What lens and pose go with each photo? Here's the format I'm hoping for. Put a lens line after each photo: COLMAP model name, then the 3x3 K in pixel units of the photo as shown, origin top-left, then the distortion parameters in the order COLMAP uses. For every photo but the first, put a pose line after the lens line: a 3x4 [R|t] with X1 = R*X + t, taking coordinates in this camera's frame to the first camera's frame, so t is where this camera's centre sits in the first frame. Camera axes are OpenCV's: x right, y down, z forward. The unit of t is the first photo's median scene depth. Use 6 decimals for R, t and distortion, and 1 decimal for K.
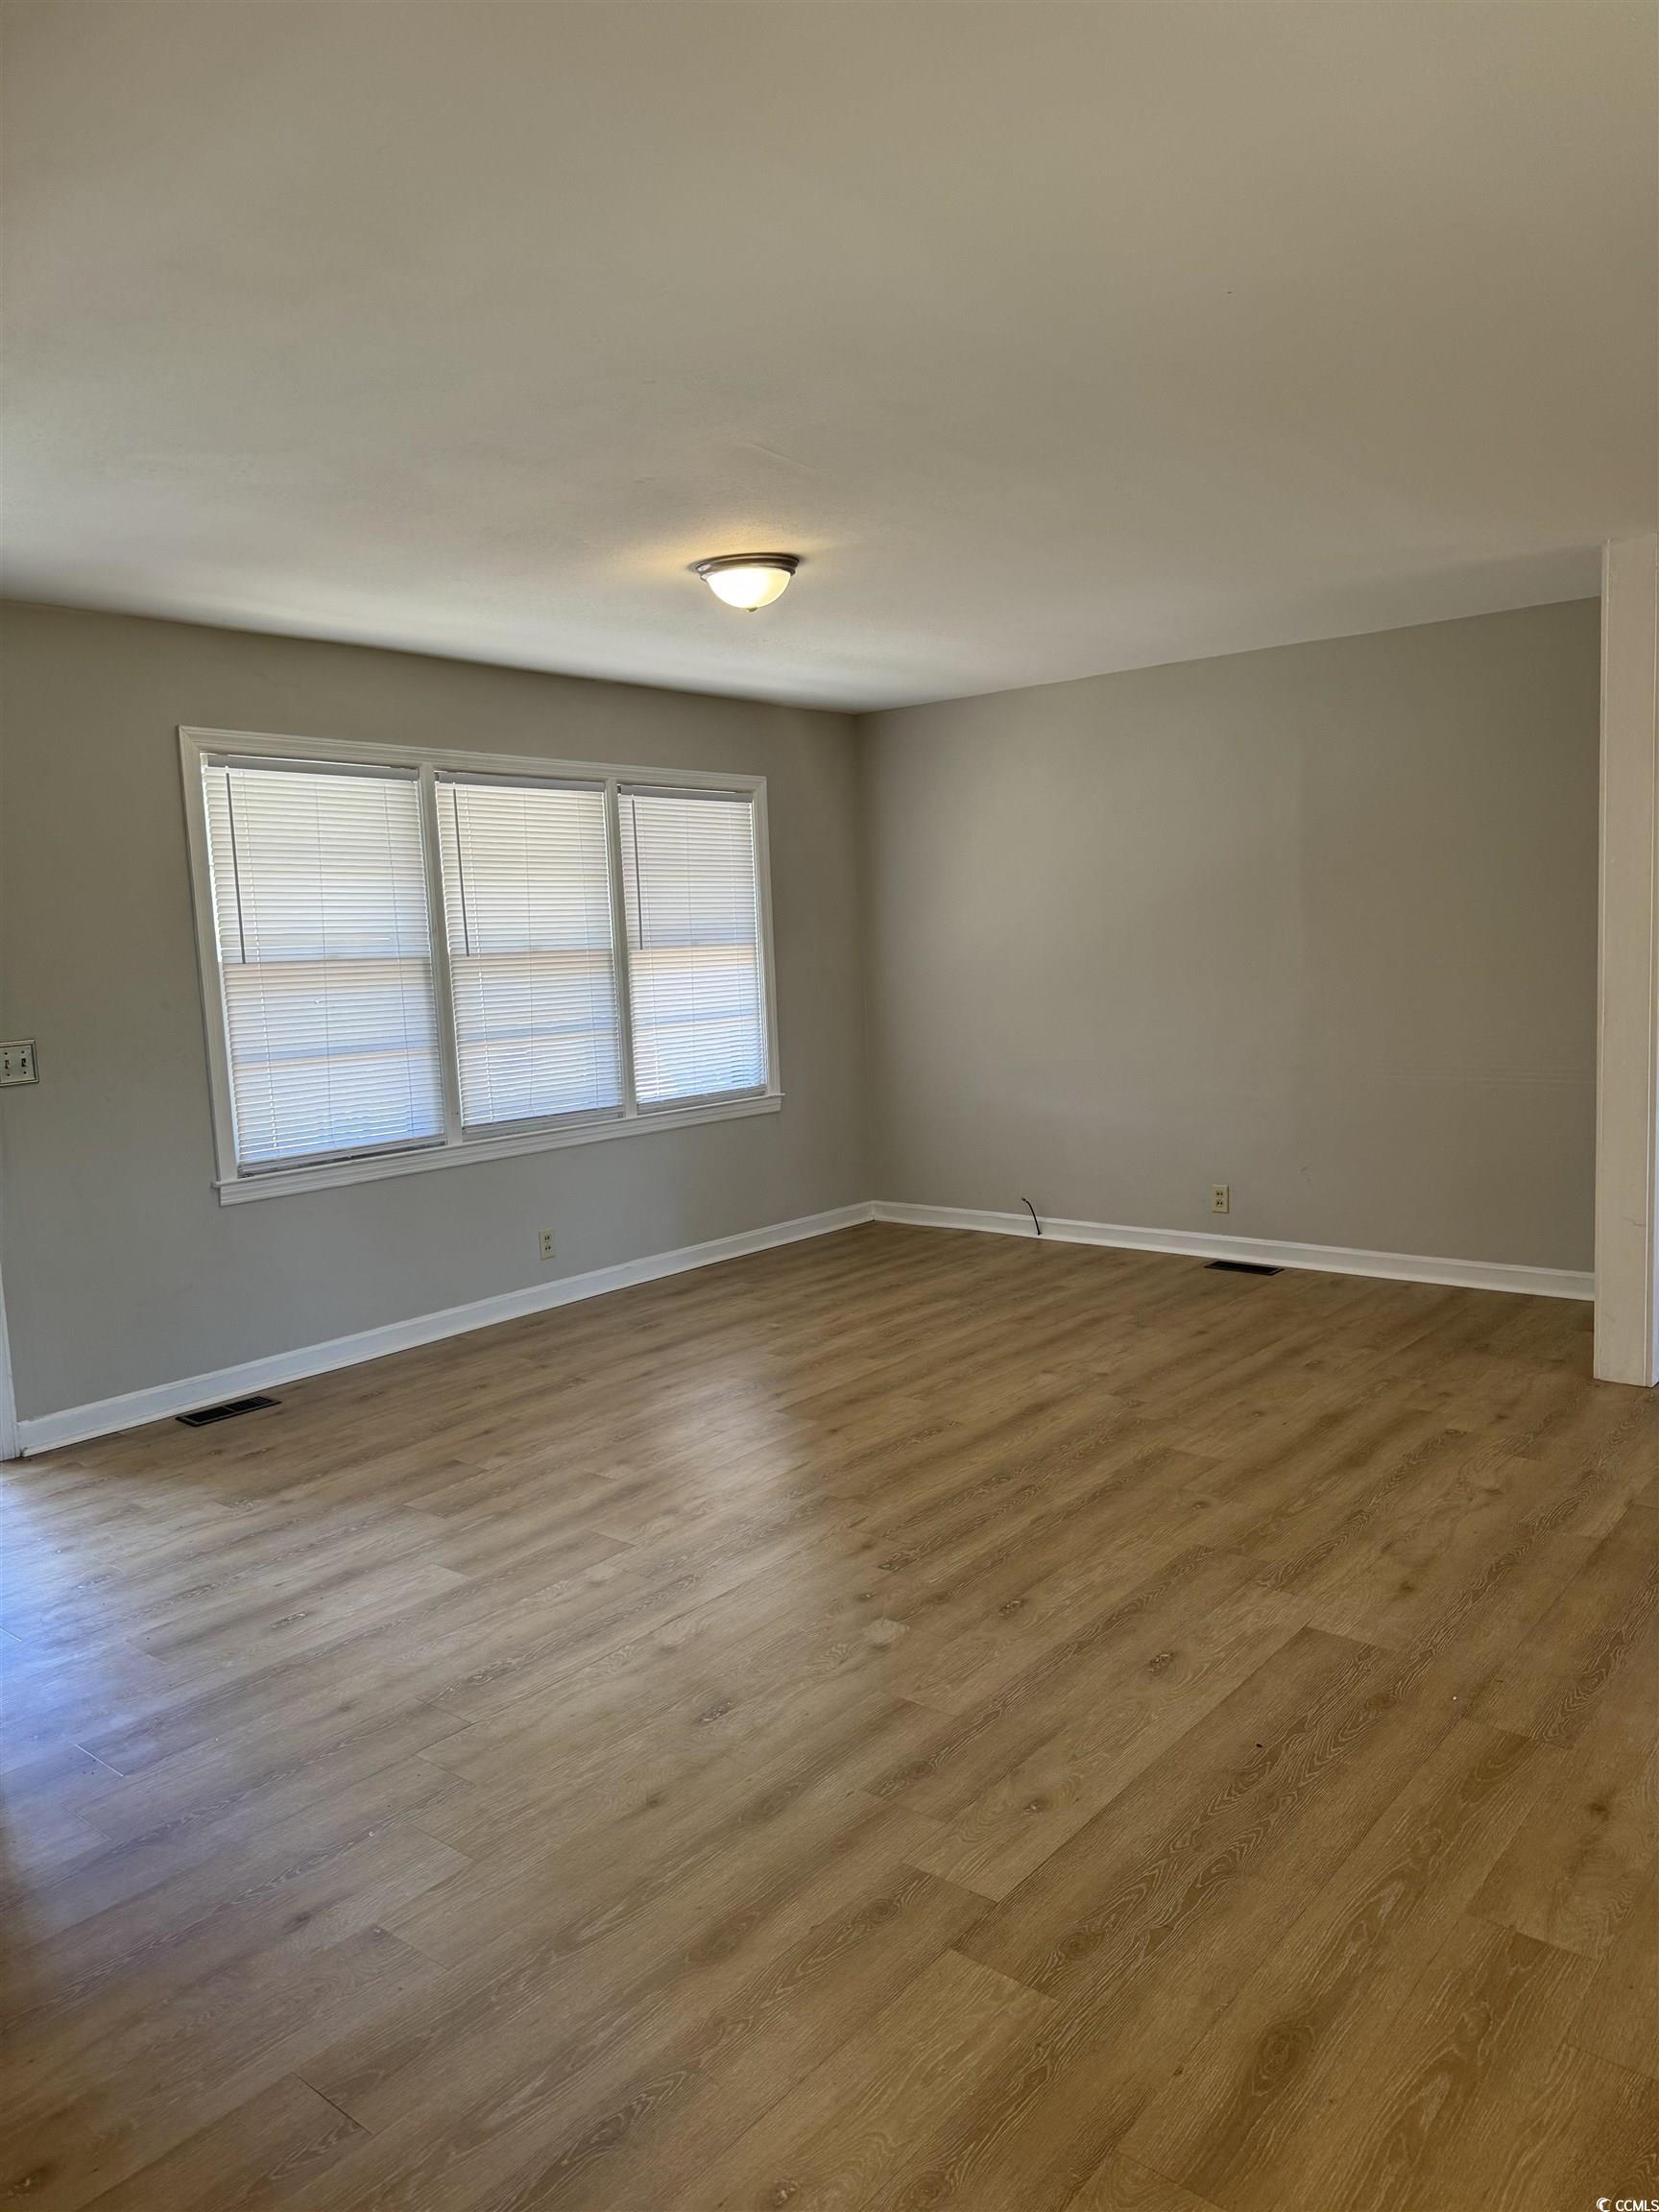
lens RADIAL K [[1540.8, 0, 831.9], [0, 1540.8, 1108.7], [0, 0, 1]] dist [-0.007352, -0.002113]
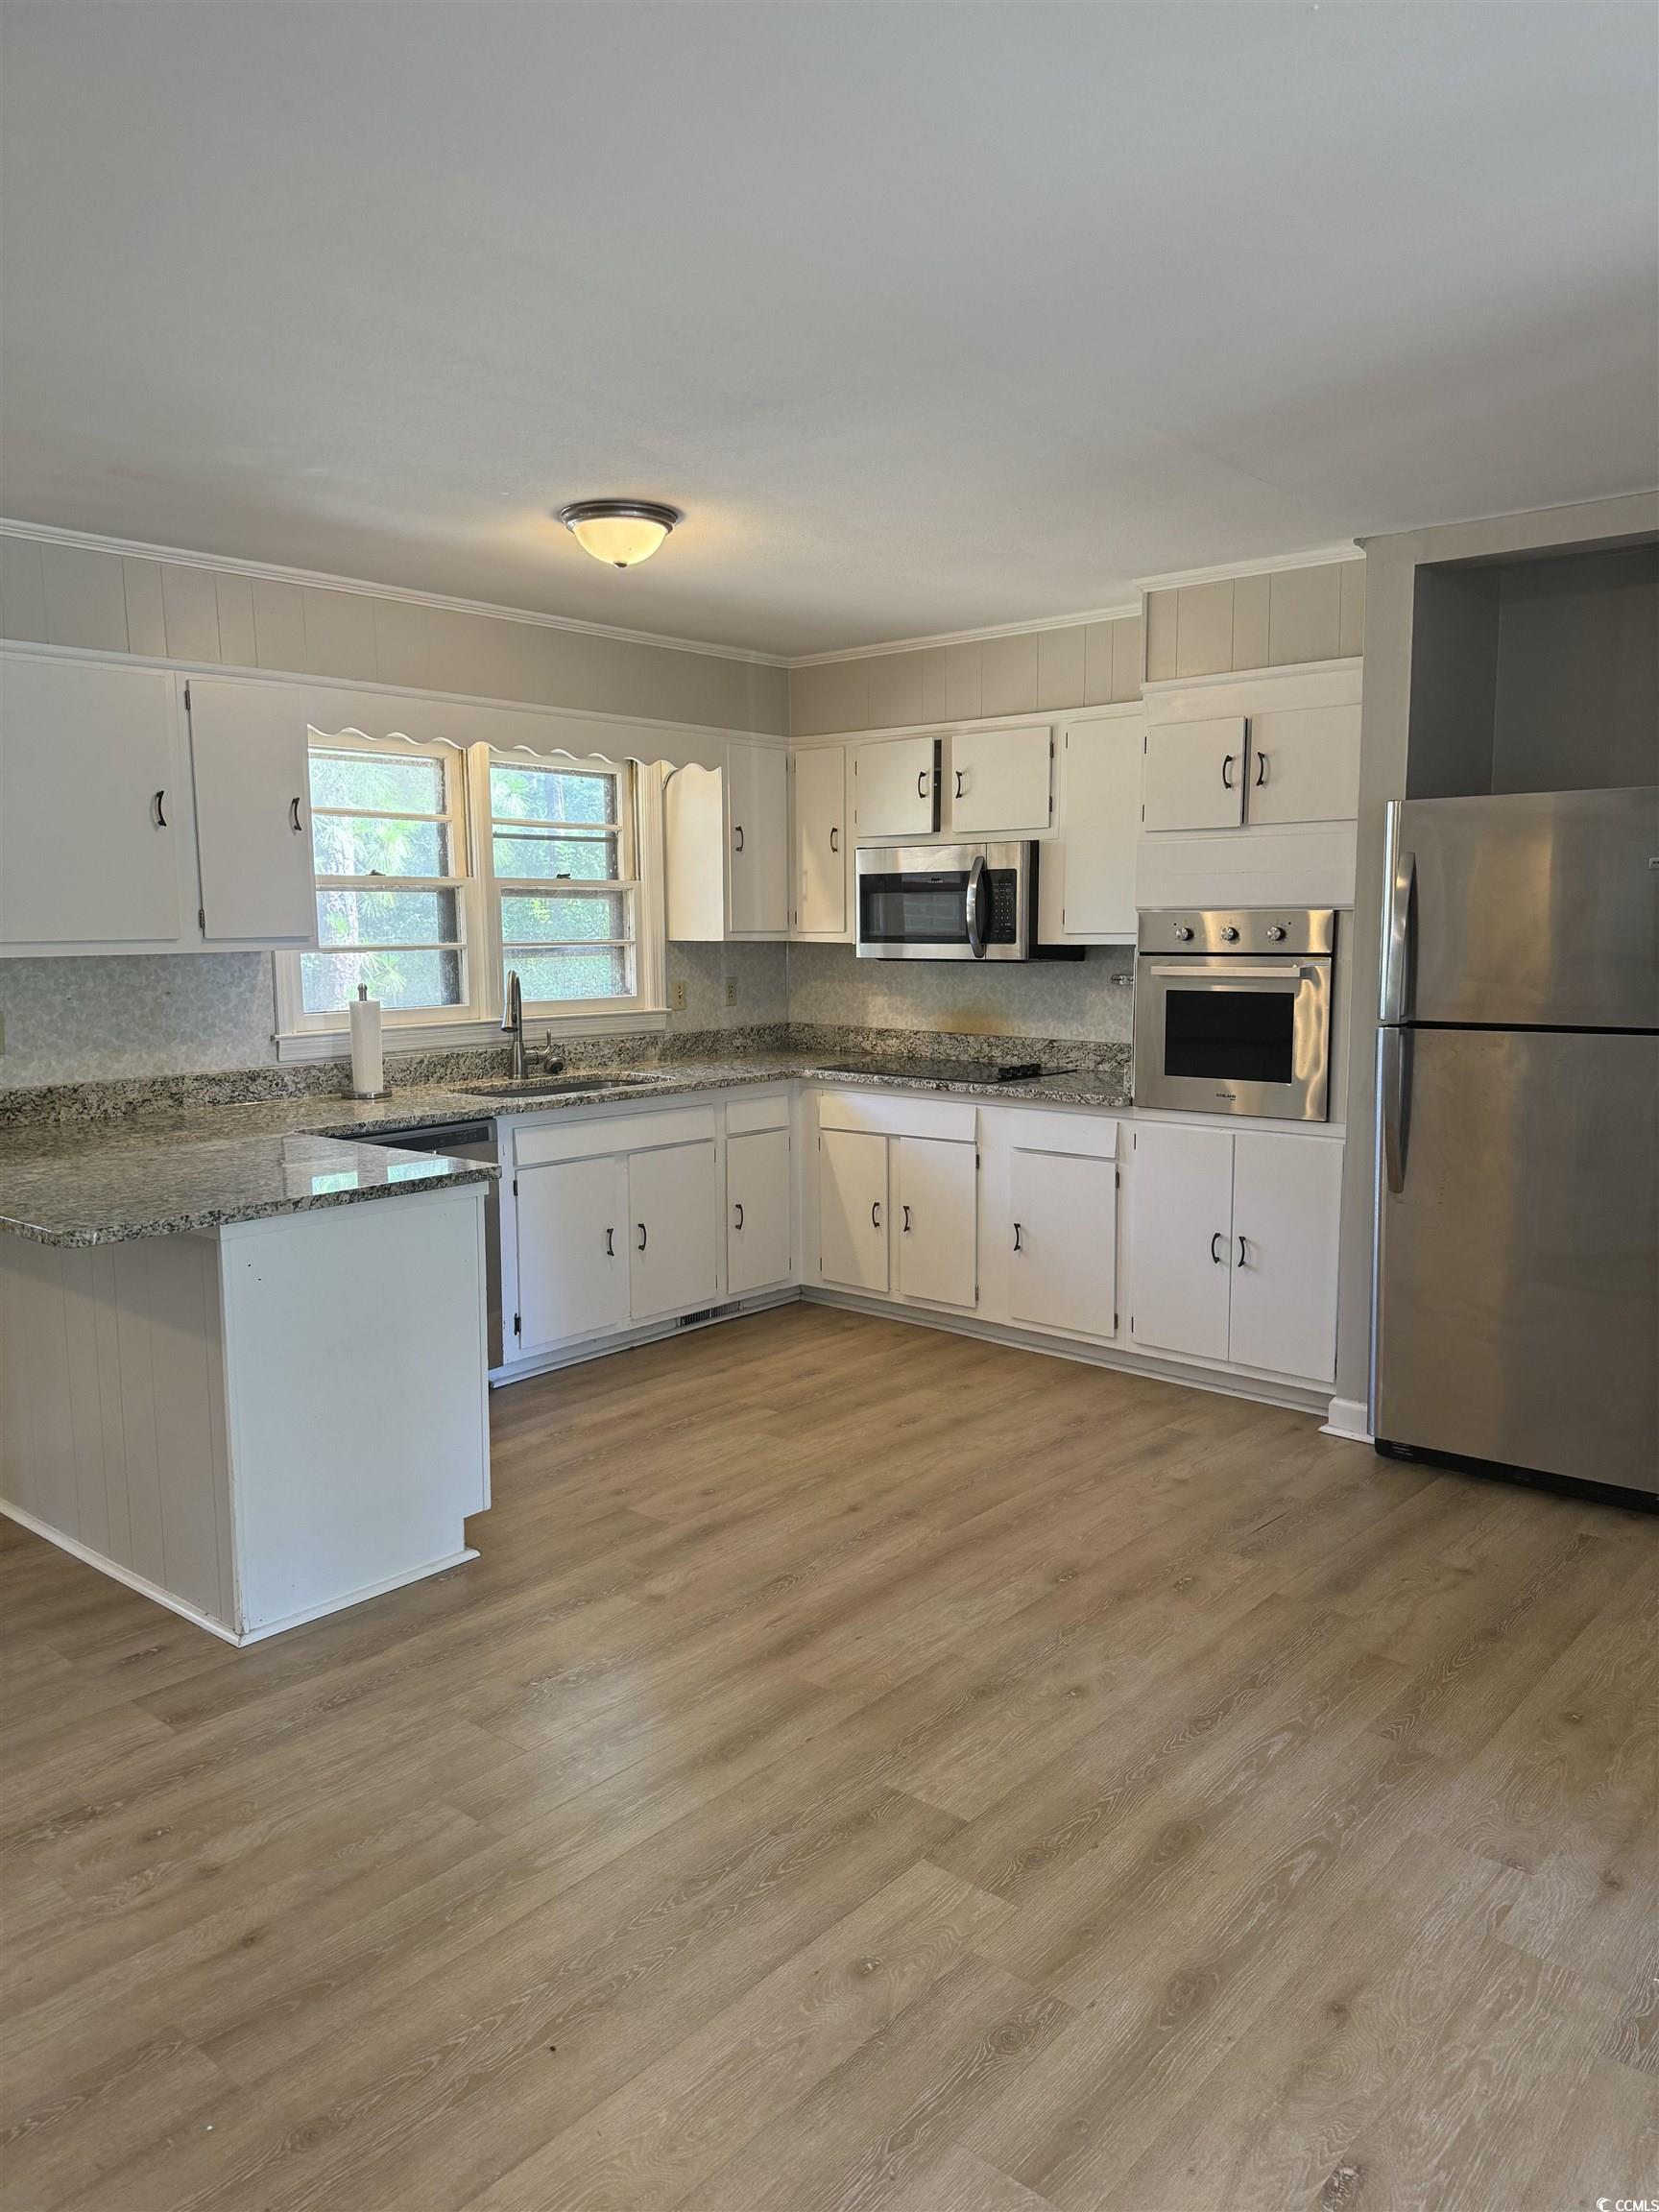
lens RADIAL K [[1540.8, 0, 828.9], [0, 1540.8, 1105.3], [0, 0, 1]] dist [-0.007352, -0.002113]
pose [[-0.998683, 0.043213, 0.027648, 0.118582], [0.048671, 0.968448, 0.244417, -0.238705], [-0.016213, 0.245441, -0.969276, 1.856496]]
